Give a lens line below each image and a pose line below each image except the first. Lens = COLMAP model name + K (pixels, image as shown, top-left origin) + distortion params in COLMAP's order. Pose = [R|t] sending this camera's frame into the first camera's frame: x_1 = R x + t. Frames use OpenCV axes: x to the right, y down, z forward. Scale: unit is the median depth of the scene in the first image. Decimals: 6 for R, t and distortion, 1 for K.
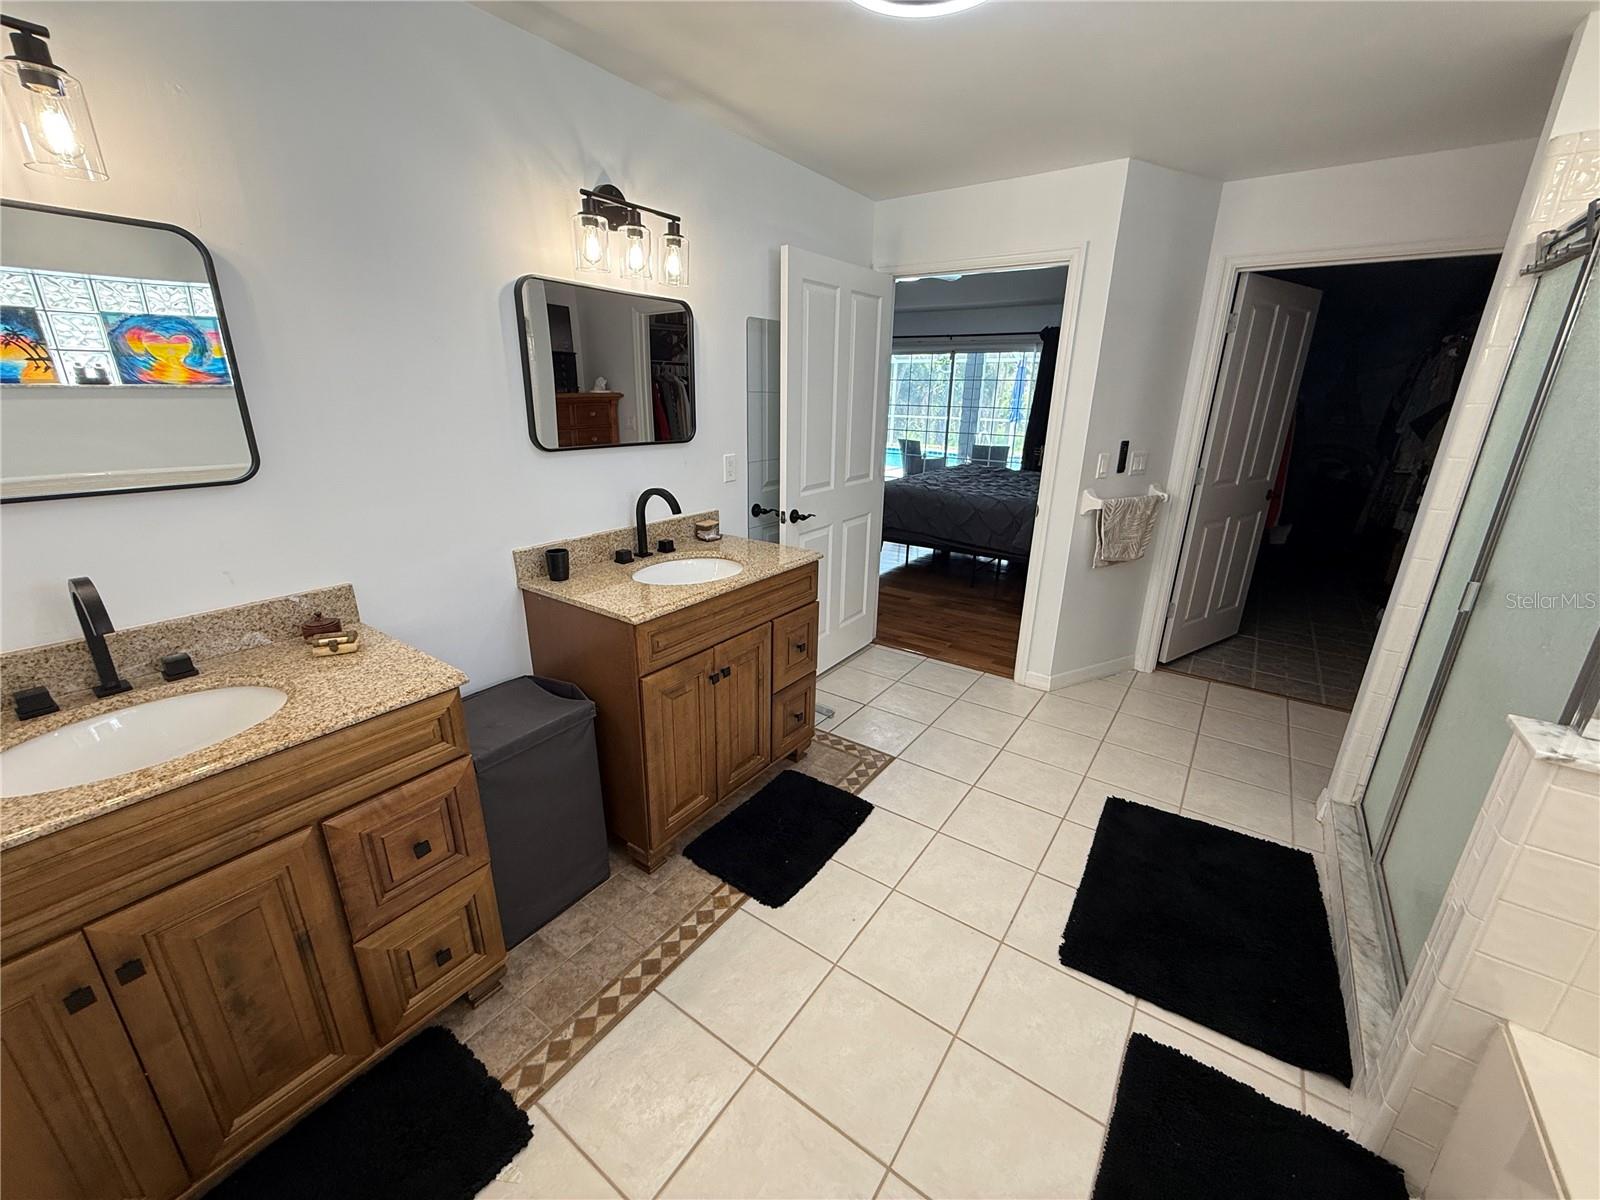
lens RADIAL K [[626.8, 0, 798.3], [0, 626.8, 593.4], [0, 0, 1]] dist [-0.011778, 0.000385]
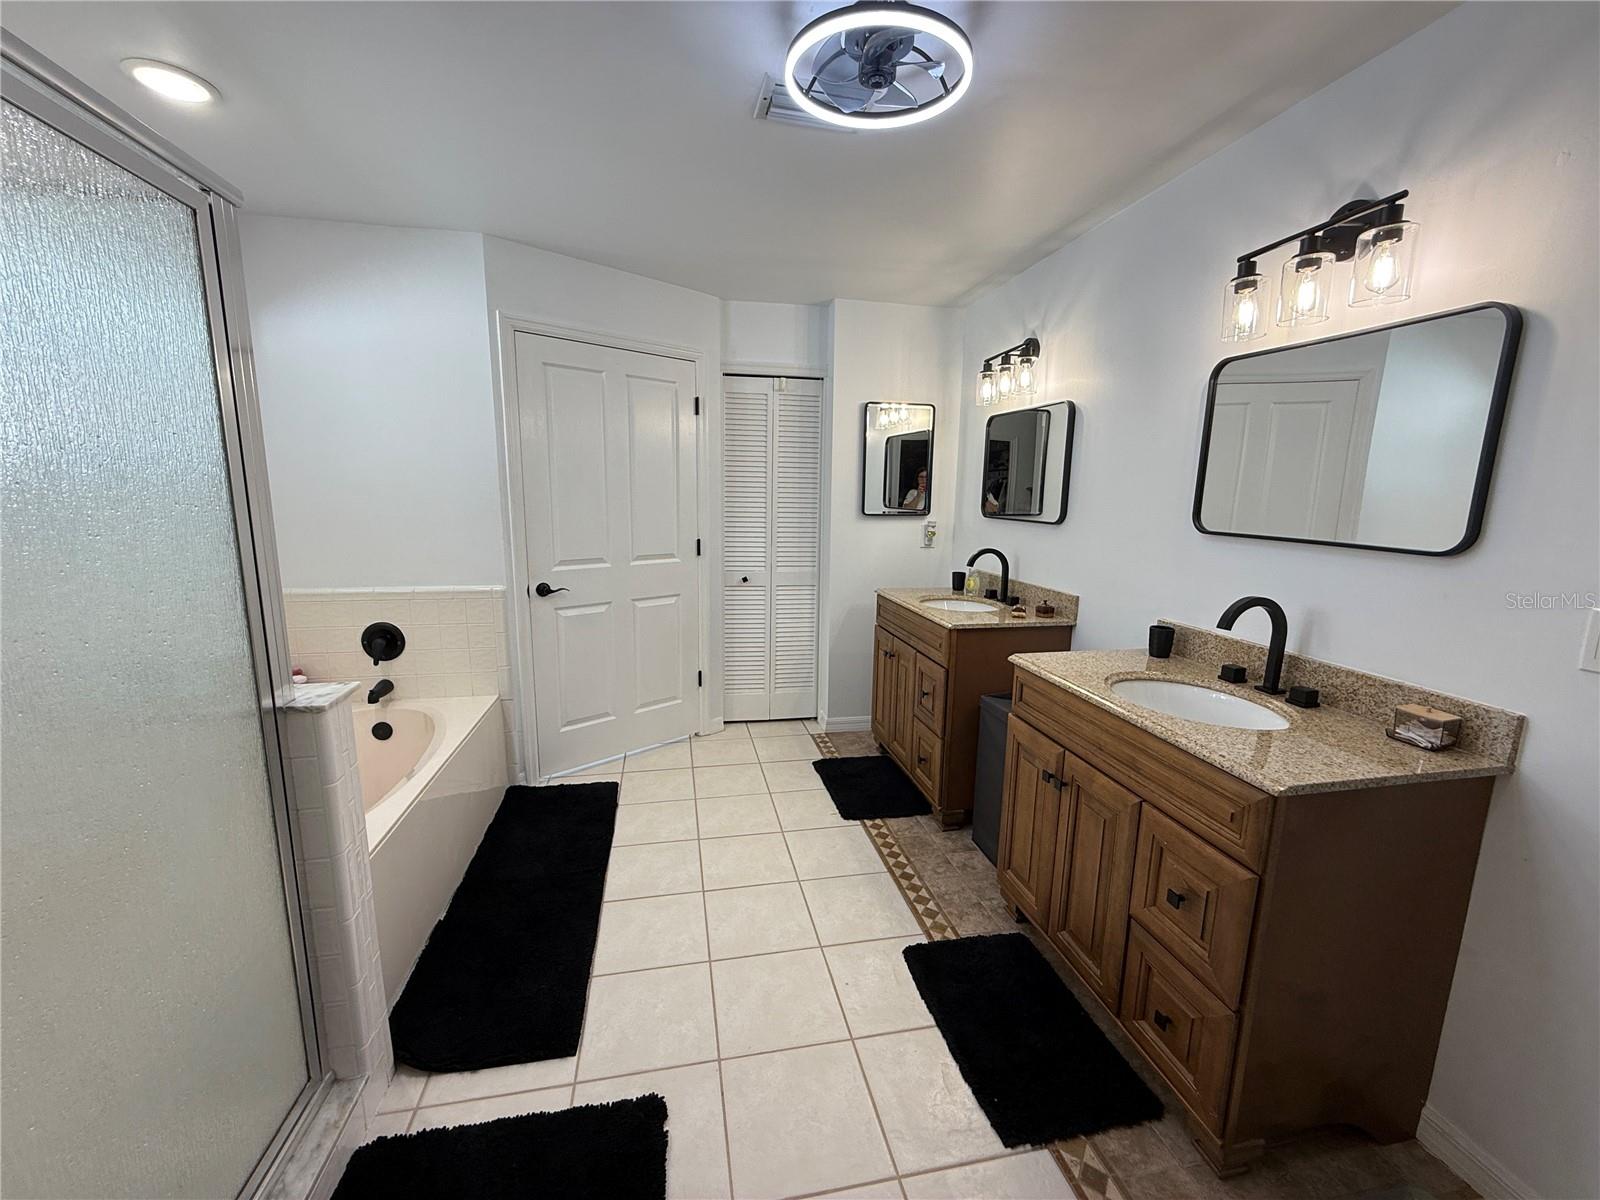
lens RADIAL K [[640.8, 0, 795.0], [0, 640.8, 600.5], [0, 0, 1]] dist [-0.000472, 0.000590]
pose [[-0.682617, 0.100039, -0.723896, 0.857152], [-0.252230, 0.897457, 0.361872, -0.376835], [0.685867, 0.429608, -0.587387, 1.347900]]
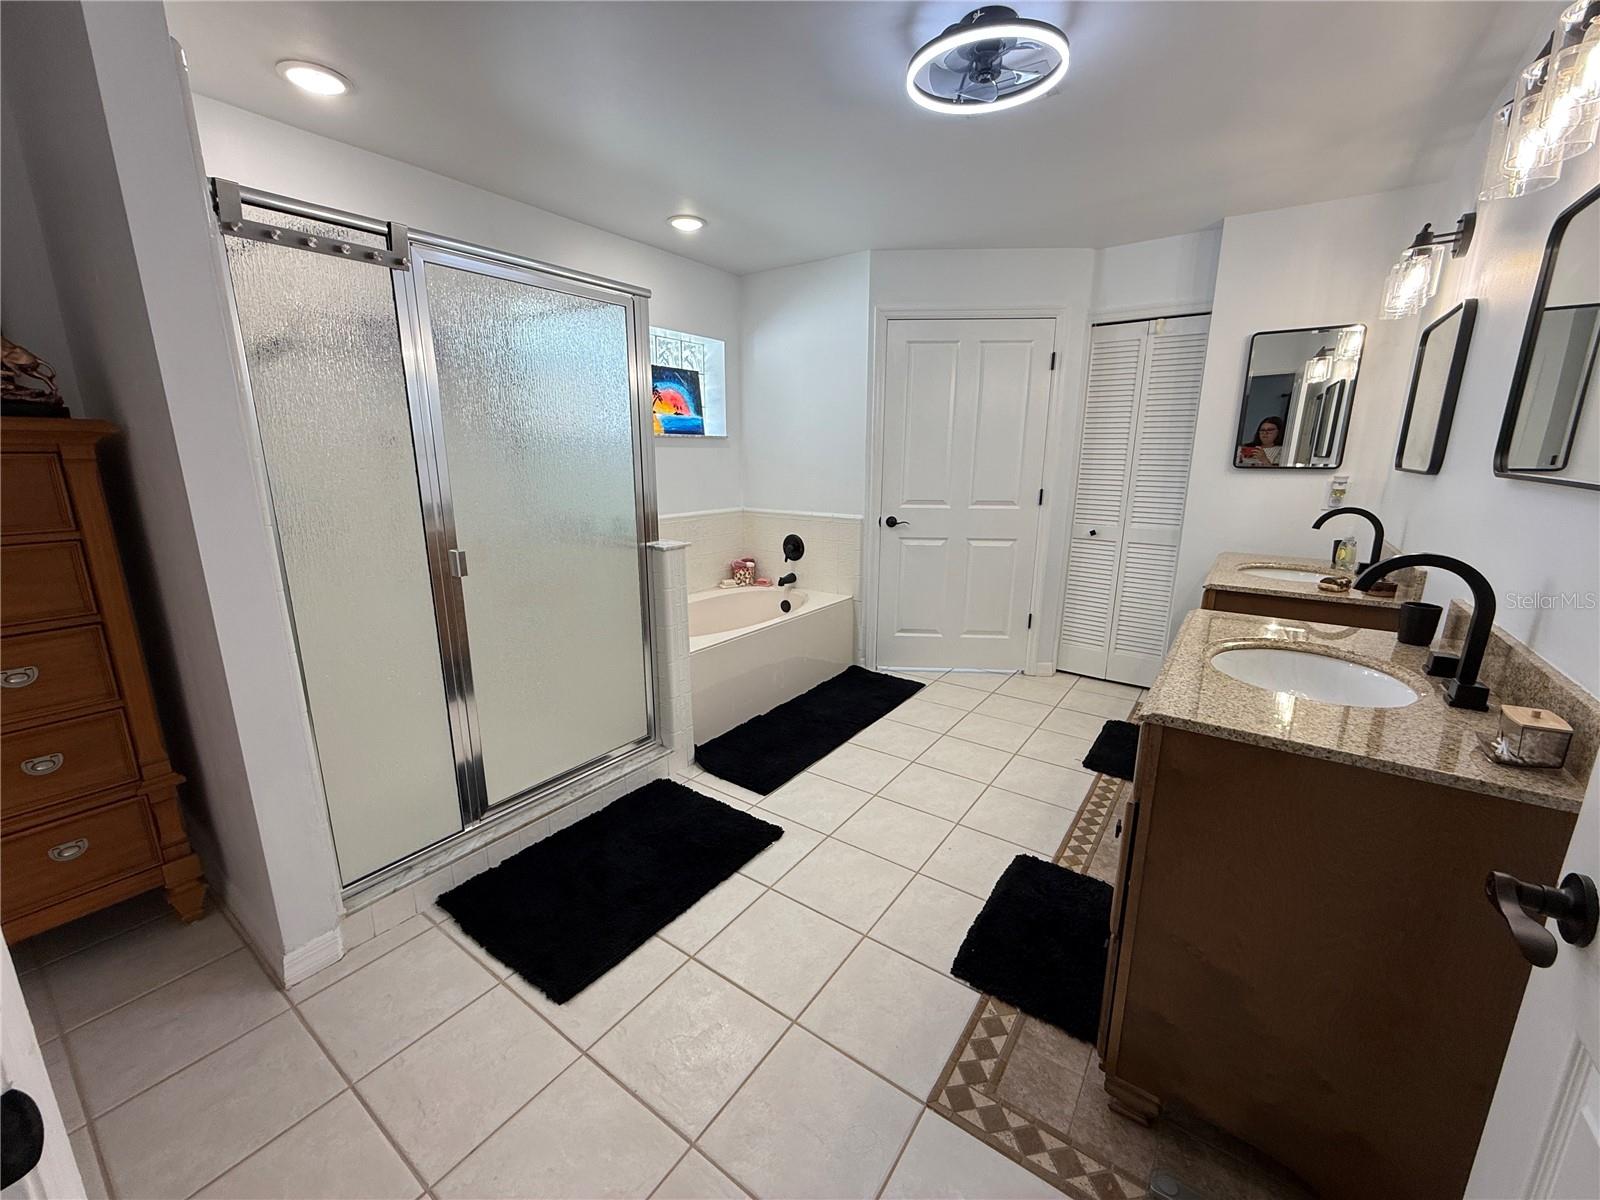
lens RADIAL K [[640.8, 0, 795.0], [0, 640.8, 600.5], [0, 0, 1]] dist [-0.000472, 0.000590]
pose [[-0.999811, -0.019248, -0.002699, 0.414543], [-0.017844, 0.853979, 0.520002, -0.521331], [-0.007704, 0.519952, -0.854161, 1.888995]]
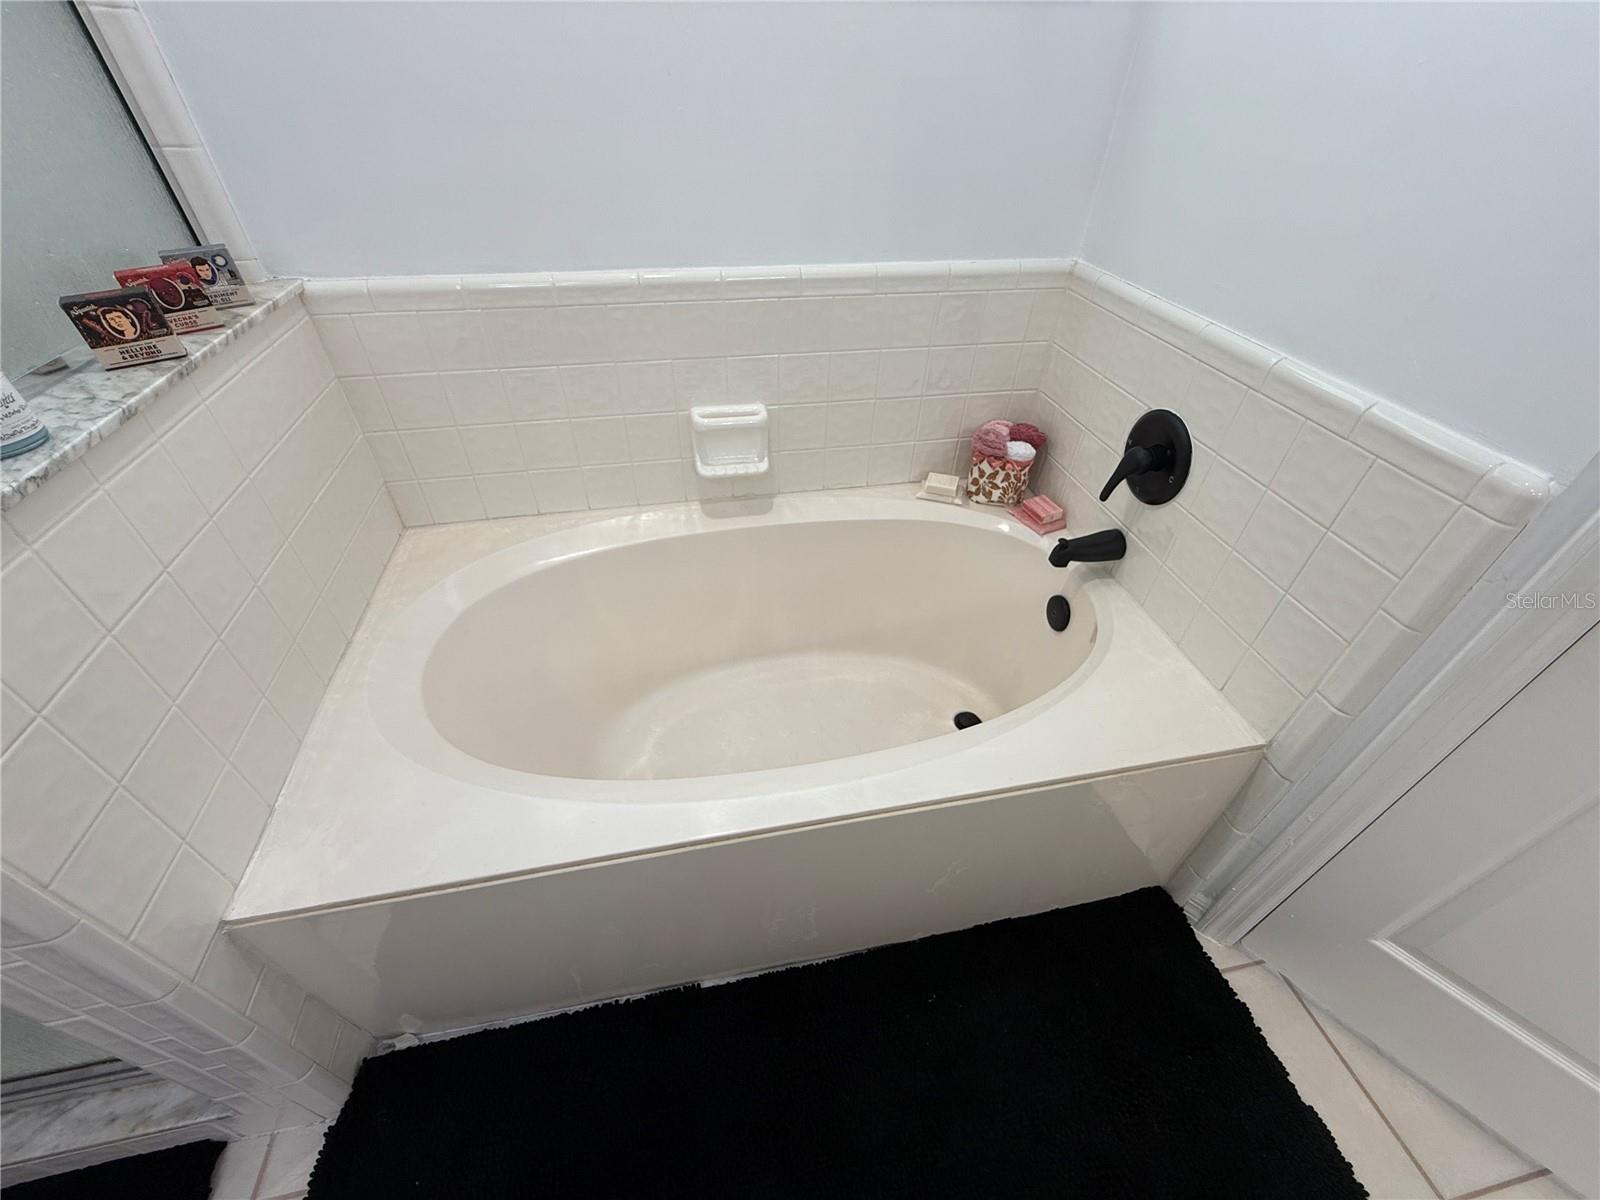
lens RADIAL K [[640.8, 0, 795.0], [0, 640.8, 600.5], [0, 0, 1]] dist [-0.000472, 0.000590]
pose [[-0.734893, -0.460148, 0.498193, 0.291015], [0.184769, 0.570962, 0.799915, 0.018121], [-0.652528, 0.679902, -0.334575, 0.344071]]
